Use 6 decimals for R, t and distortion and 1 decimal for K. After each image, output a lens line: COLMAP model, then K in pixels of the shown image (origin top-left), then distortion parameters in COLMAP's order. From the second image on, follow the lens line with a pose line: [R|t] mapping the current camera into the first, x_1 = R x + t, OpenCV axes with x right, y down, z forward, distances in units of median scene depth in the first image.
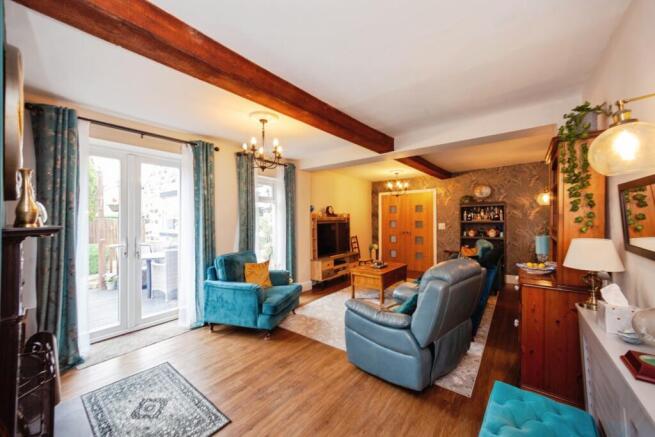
lens RADIAL K [[255.1, 0, 327.5], [0, 255.1, 218.5], [0, 0, 1]] dist [0.000562, -0.000024]
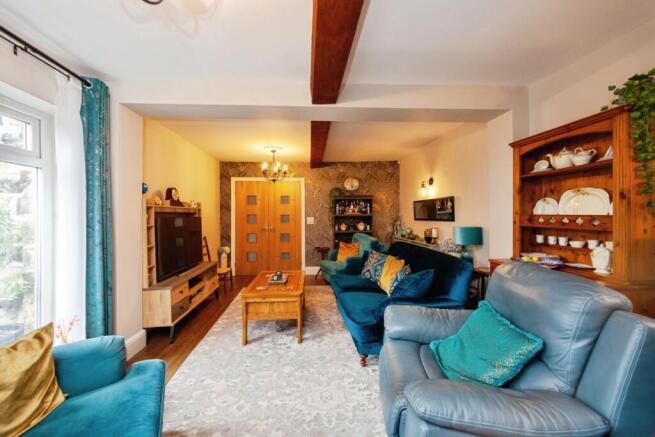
lens RADIAL K [[255.9, 0, 327.3], [0, 255.9, 214.8], [0, 0, 1]] dist [0.000569, 0.000023]
pose [[0.733575, 0.002848, 0.679602, -0.131930], [-0.000738, 0.999994, -0.003394, 0.014965], [-0.679608, 0.001988, 0.733573, 0.345035]]
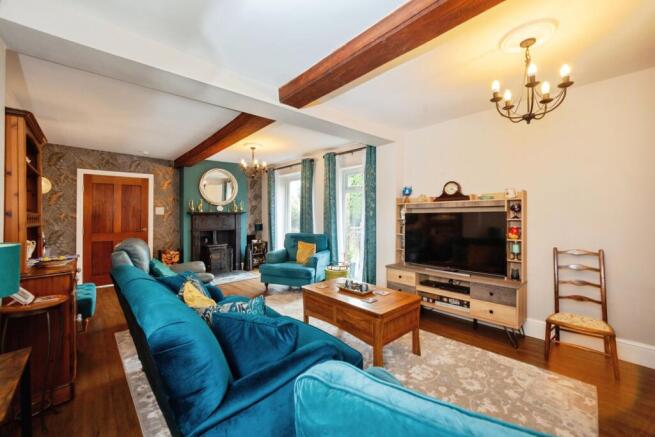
lens RADIAL K [[254.3, 0, 328.3], [0, 254.3, 216.1], [0, 0, 1]] dist [-0.000392, -0.000119]
pose [[-0.145562, 0.010034, -0.989298, 0.626489], [0.006577, 0.999936, 0.009174, 0.016687], [0.989327, -0.005172, -0.145619, 0.841838]]
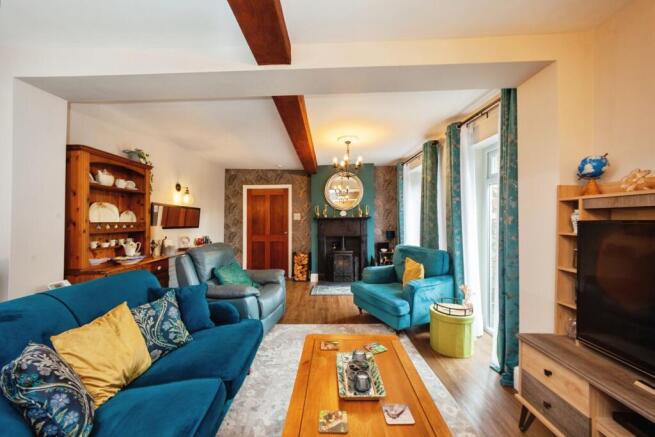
lens RADIAL K [[255.1, 0, 327.5], [0, 255.1, 218.5], [0, 0, 1]] dist [0.000562, -0.000024]
pose [[-0.786970, 0.009216, -0.616923, 0.332407], [0.011438, 0.999935, 0.000346, 0.010887], [0.616885, -0.006784, -0.787024, 0.988303]]
